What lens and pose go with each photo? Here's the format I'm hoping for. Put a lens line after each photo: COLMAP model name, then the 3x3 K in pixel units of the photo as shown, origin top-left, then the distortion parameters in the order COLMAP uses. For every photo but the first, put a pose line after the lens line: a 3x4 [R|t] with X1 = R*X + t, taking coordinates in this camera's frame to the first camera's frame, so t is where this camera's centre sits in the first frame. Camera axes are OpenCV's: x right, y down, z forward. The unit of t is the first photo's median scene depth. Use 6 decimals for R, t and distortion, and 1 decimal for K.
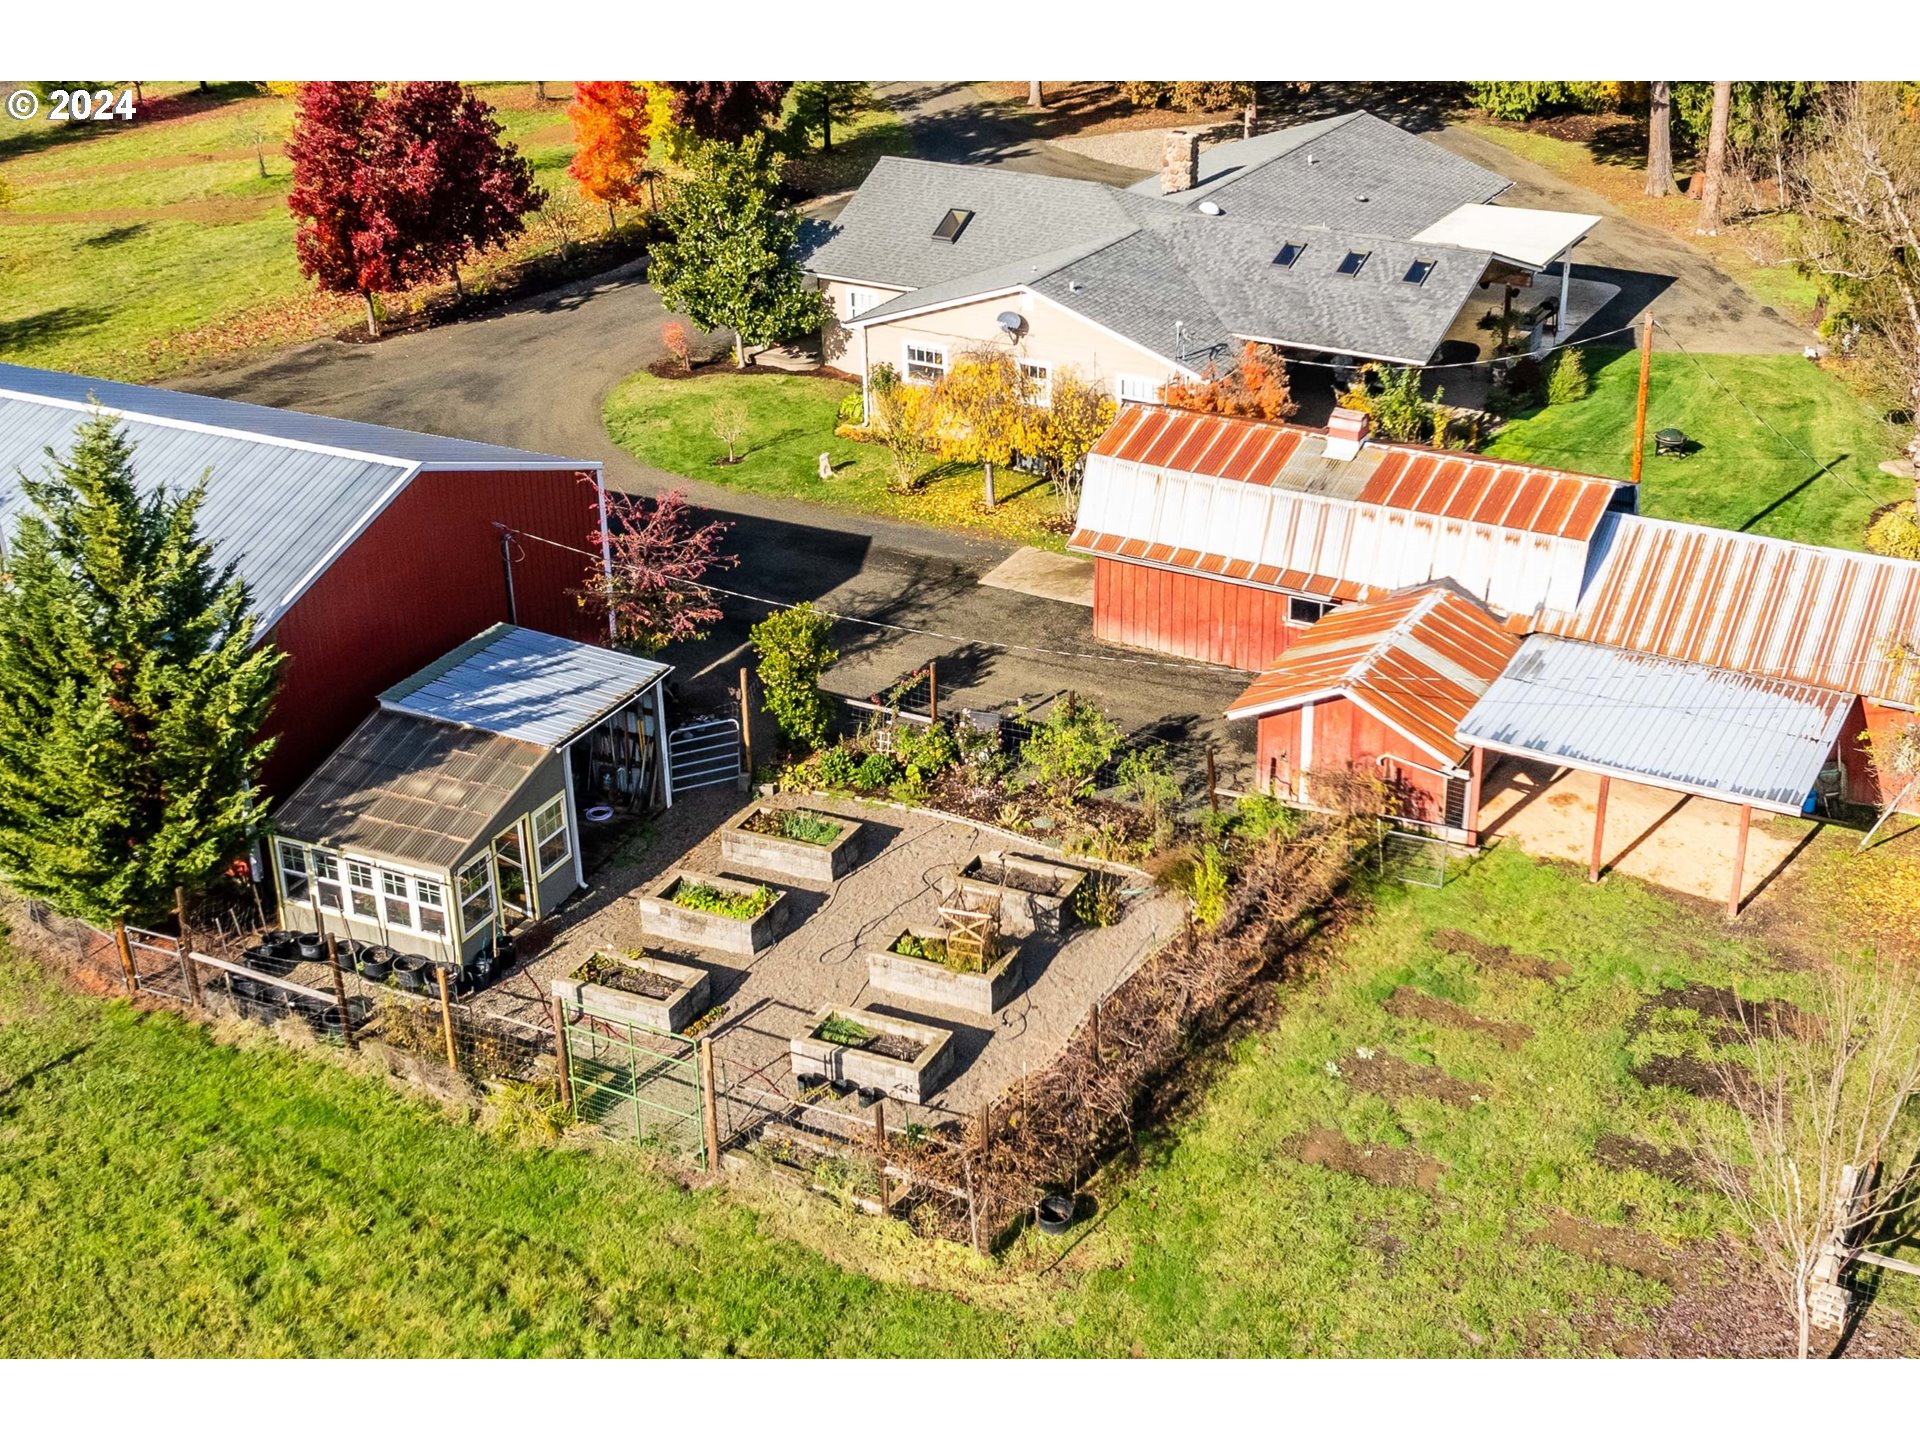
lens RADIAL K [[2102.7, 0, 931.3], [0, 2102.7, 715.0], [0, 0, 1]] dist [-0.014630, -0.009834]
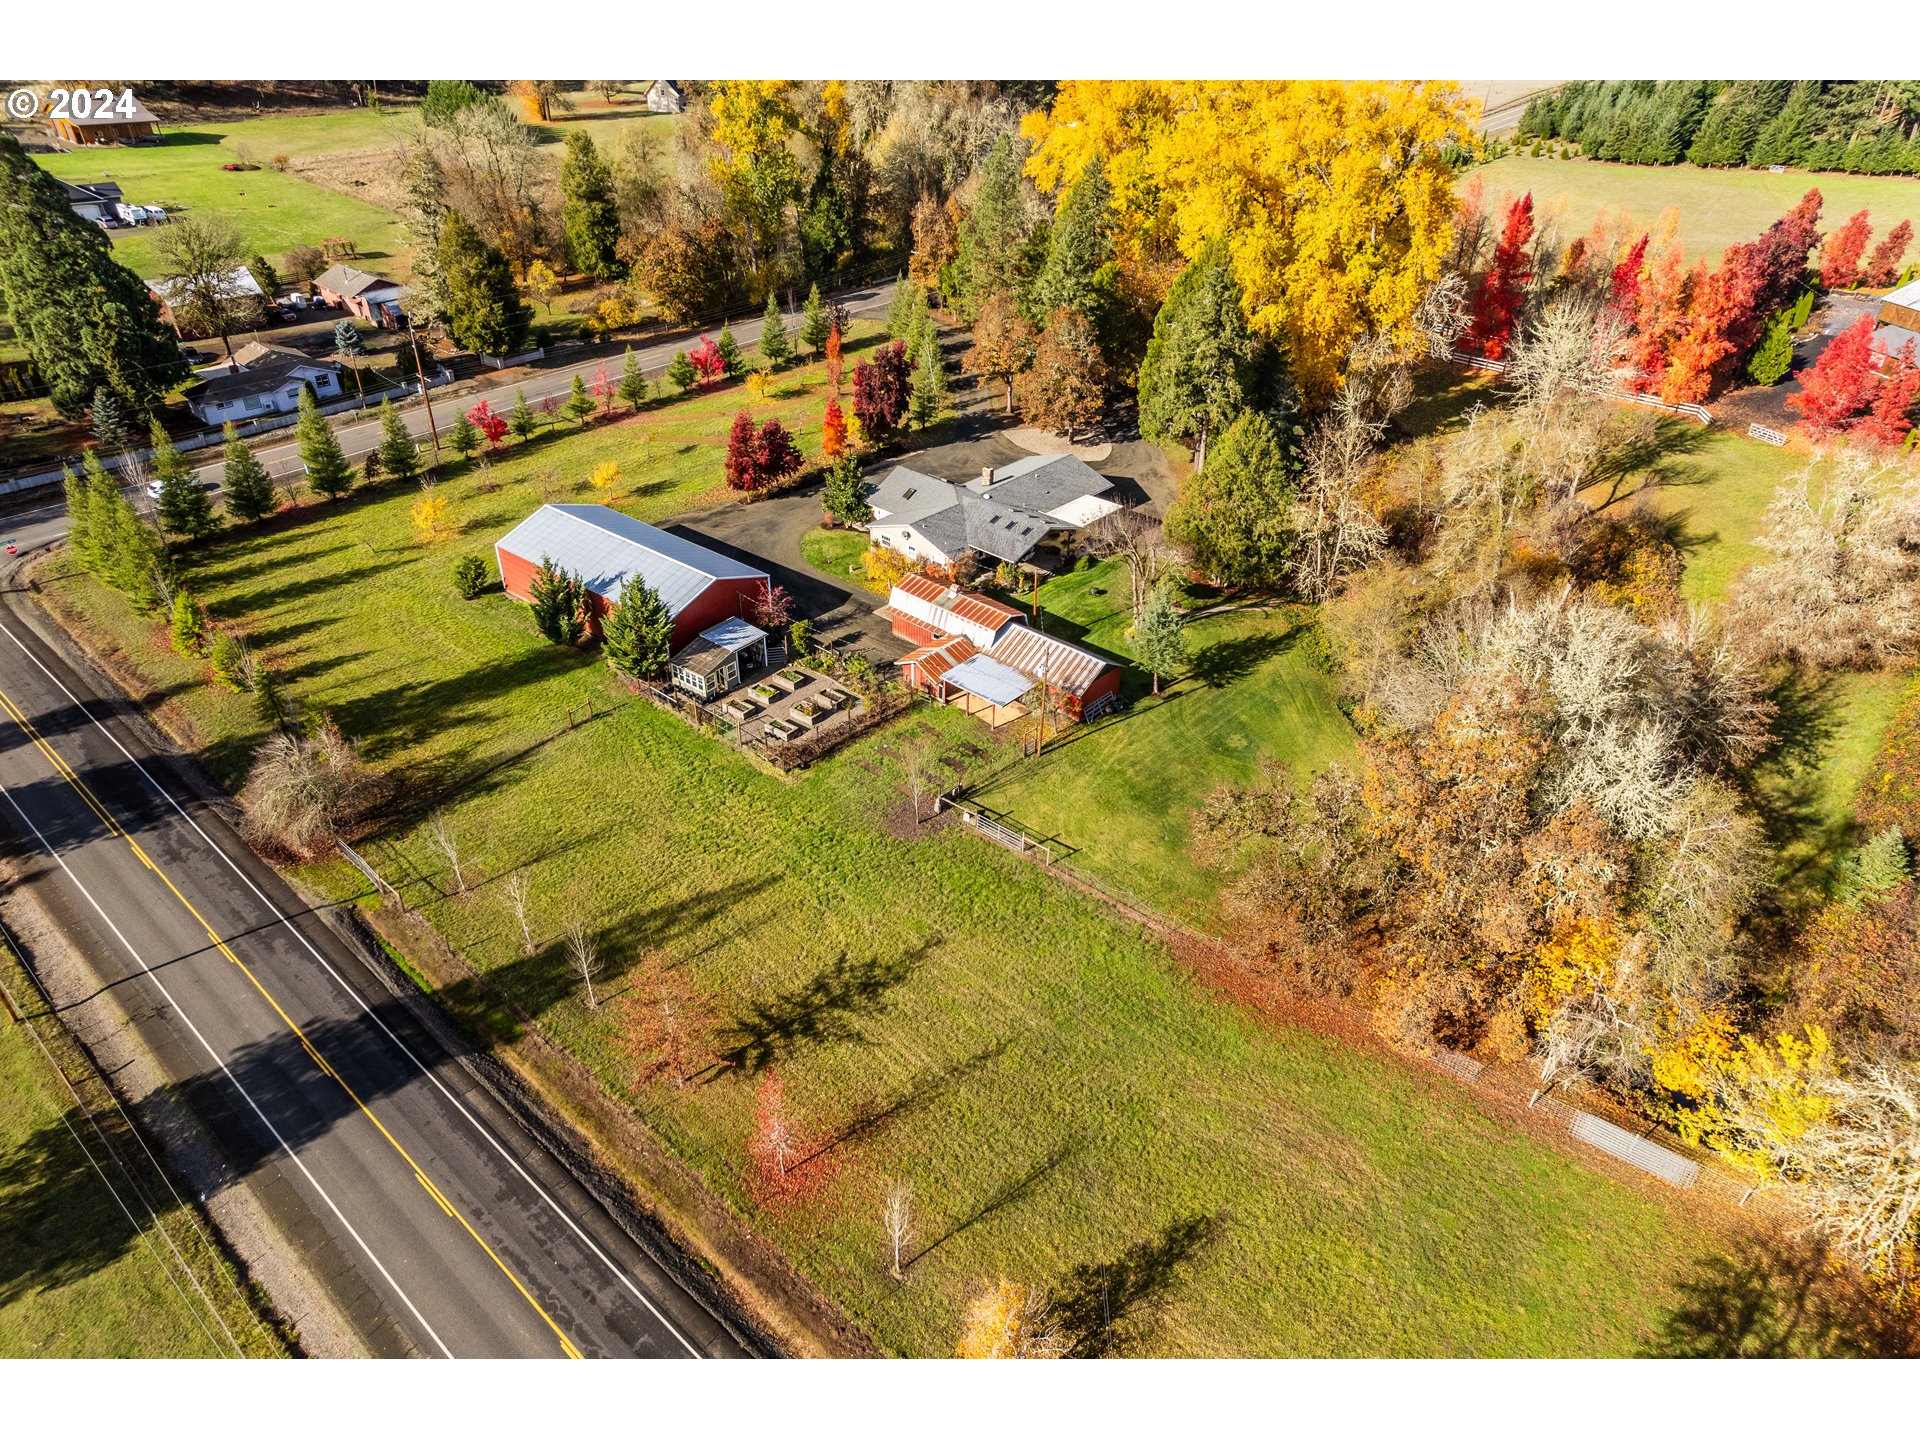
lens RADIAL K [[1288.2, 0, 960.0], [0, 1288.2, 720.0], [0, 0, 1]] dist [-0.001518, -0.000575]
pose [[0.965452, 0.148717, -0.213976, 0.886087], [-0.115908, 0.980530, 0.158513, -0.329364], [0.233384, -0.128235, 0.963892, -1.522402]]
